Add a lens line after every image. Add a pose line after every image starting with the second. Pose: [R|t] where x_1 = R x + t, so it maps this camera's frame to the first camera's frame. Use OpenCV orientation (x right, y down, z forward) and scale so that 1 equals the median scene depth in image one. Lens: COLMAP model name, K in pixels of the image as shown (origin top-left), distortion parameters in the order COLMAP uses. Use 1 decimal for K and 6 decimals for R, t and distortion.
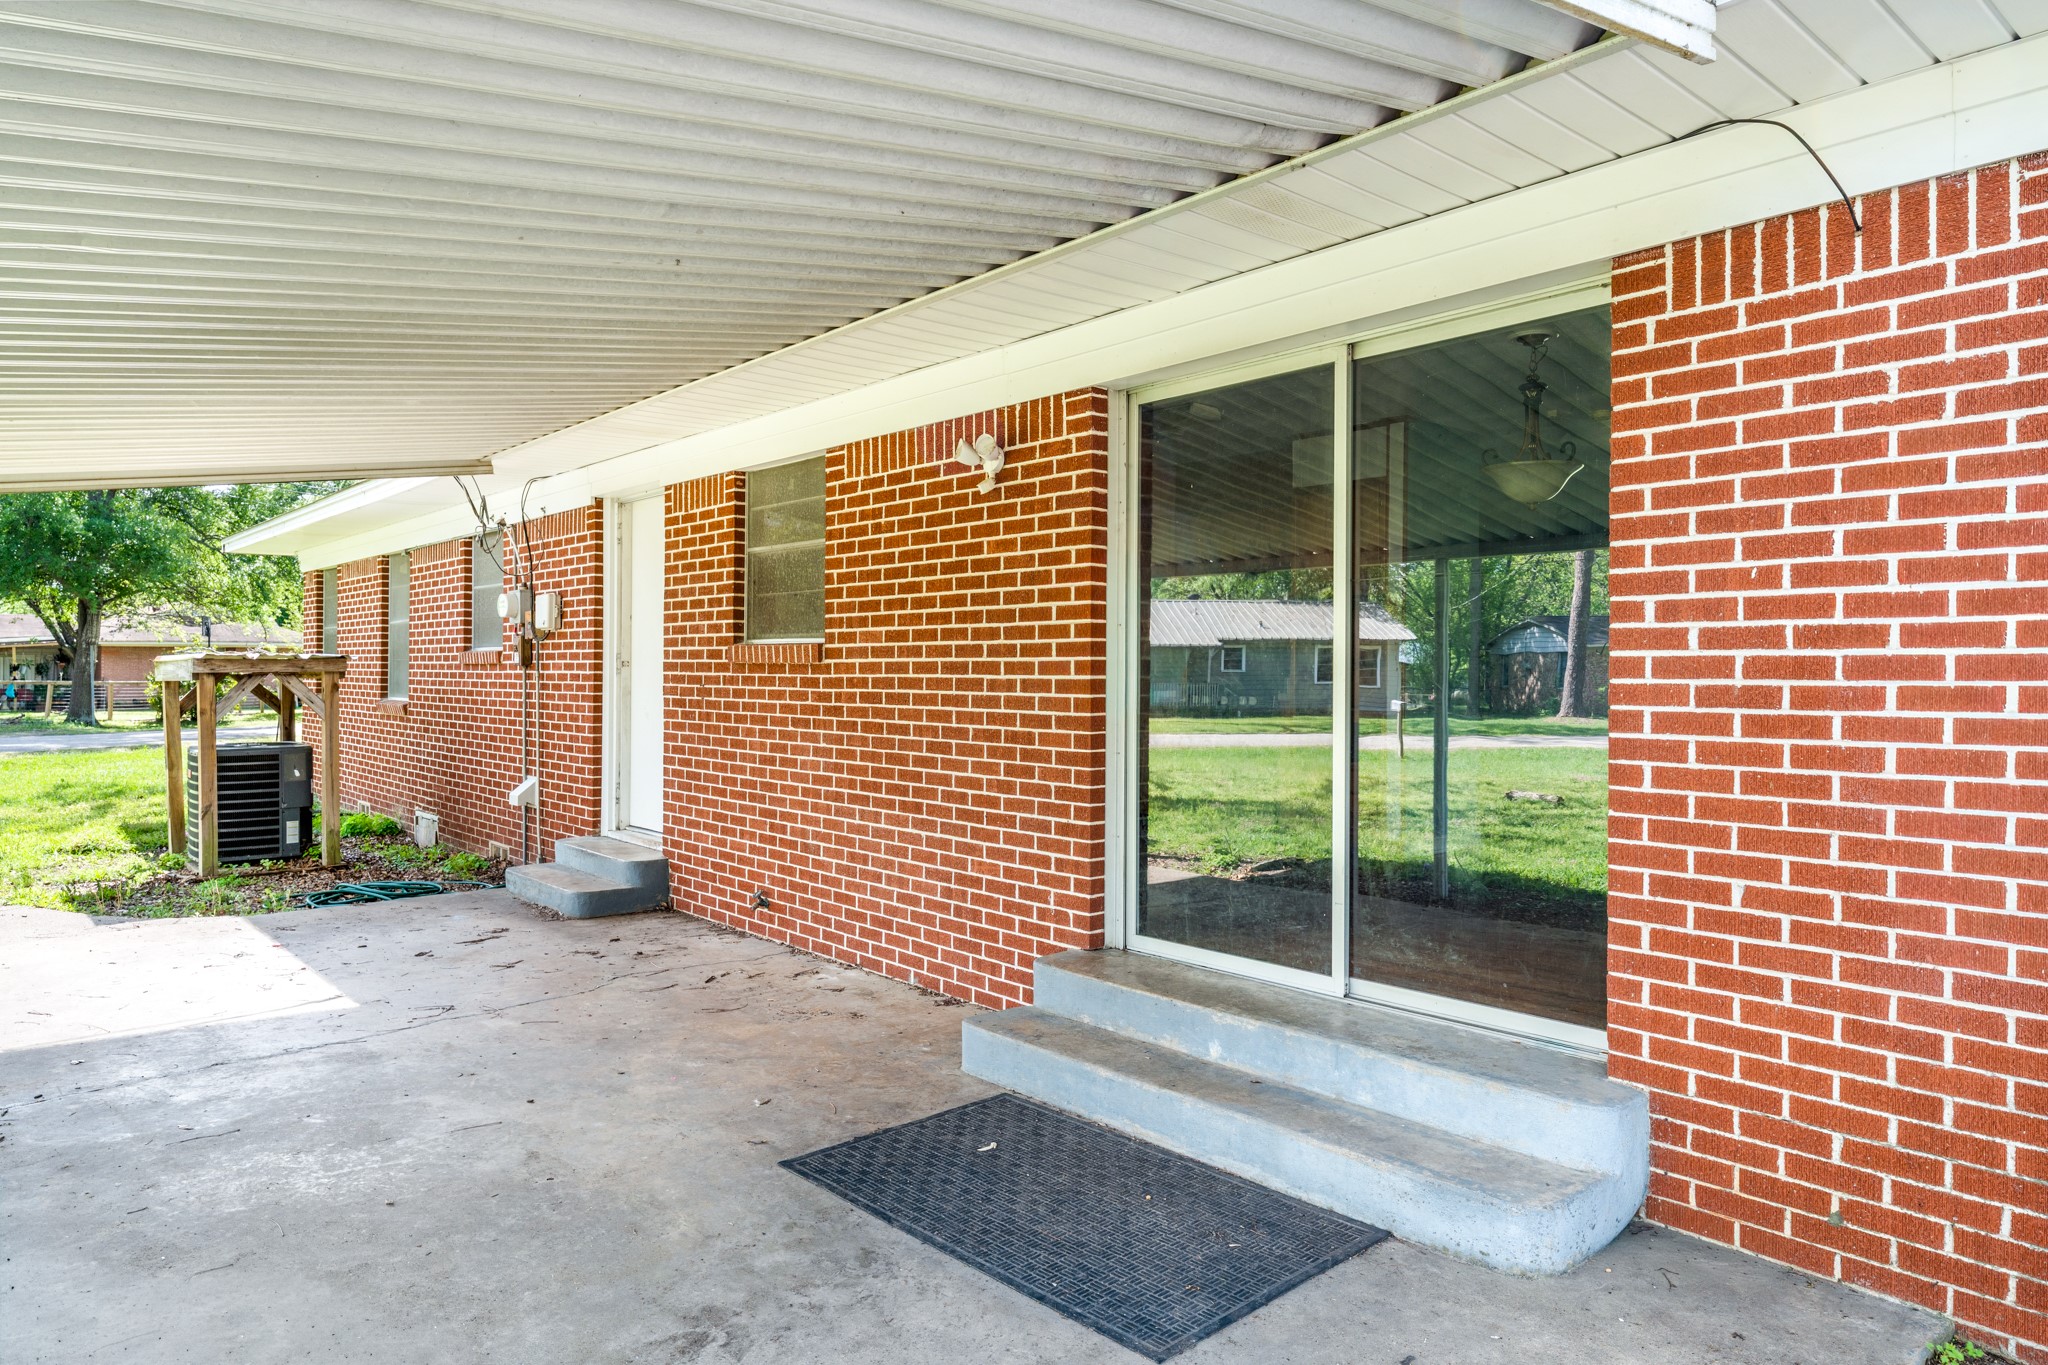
lens RADIAL K [[1303.5, 0, 1024.7], [0, 1303.5, 681.2], [0, 0, 1]] dist [-0.000145, -0.000031]
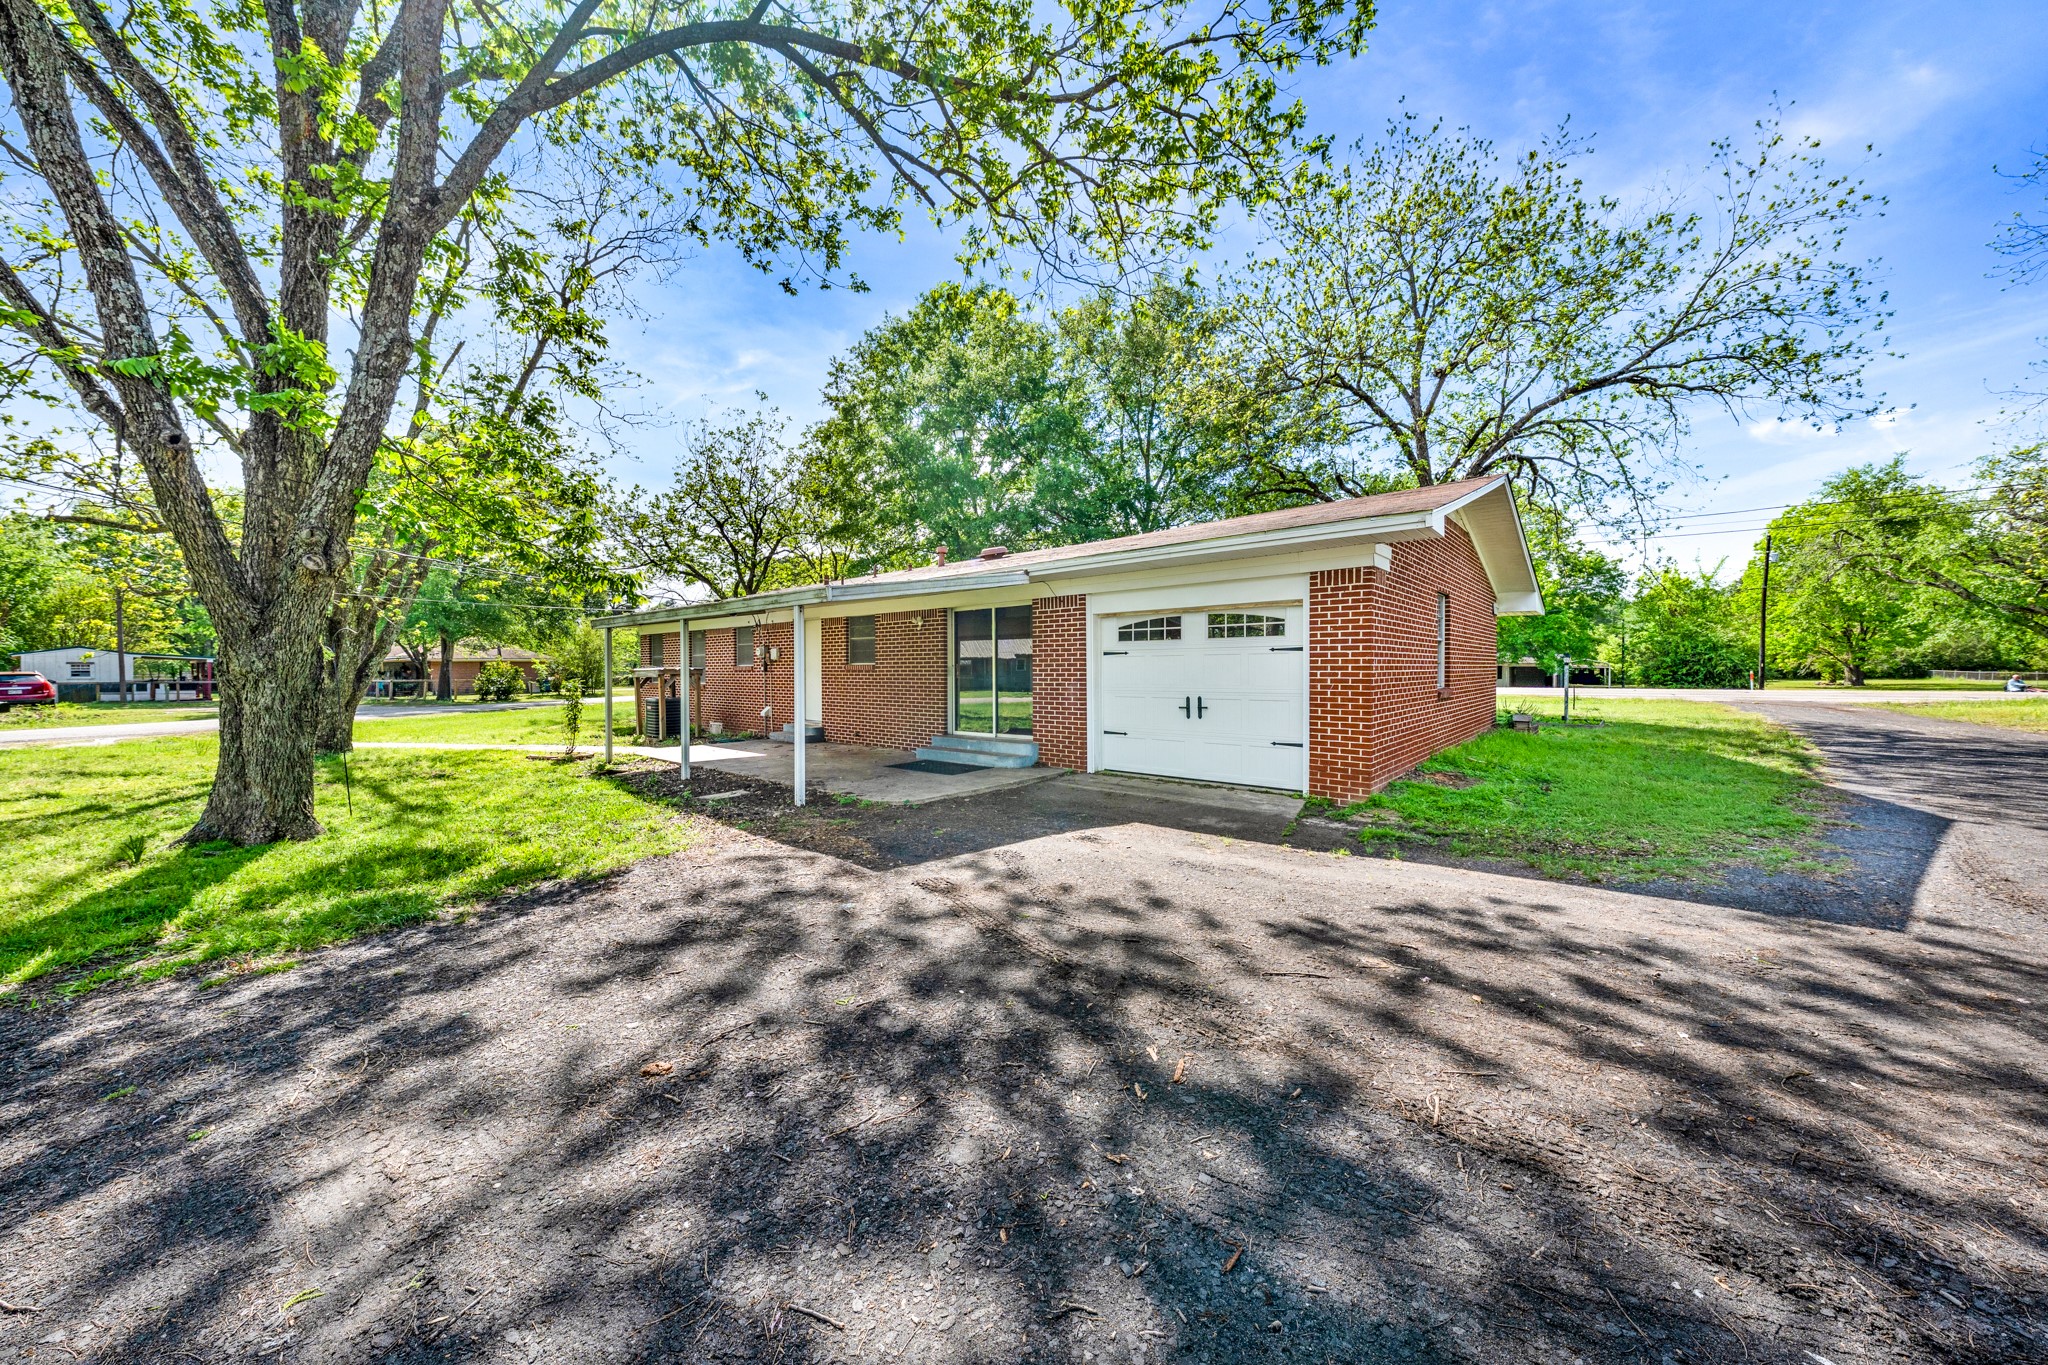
lens RADIAL K [[697.9, 0, 1022.8], [0, 697.9, 679.5], [0, 0, 1]] dist [0.000118, 0.000000]
pose [[0.990703, -0.008390, 0.135784, -0.003525], [0.007550, 0.999949, 0.006701, 0.002338], [-0.135833, -0.005614, 0.990716, -0.953239]]
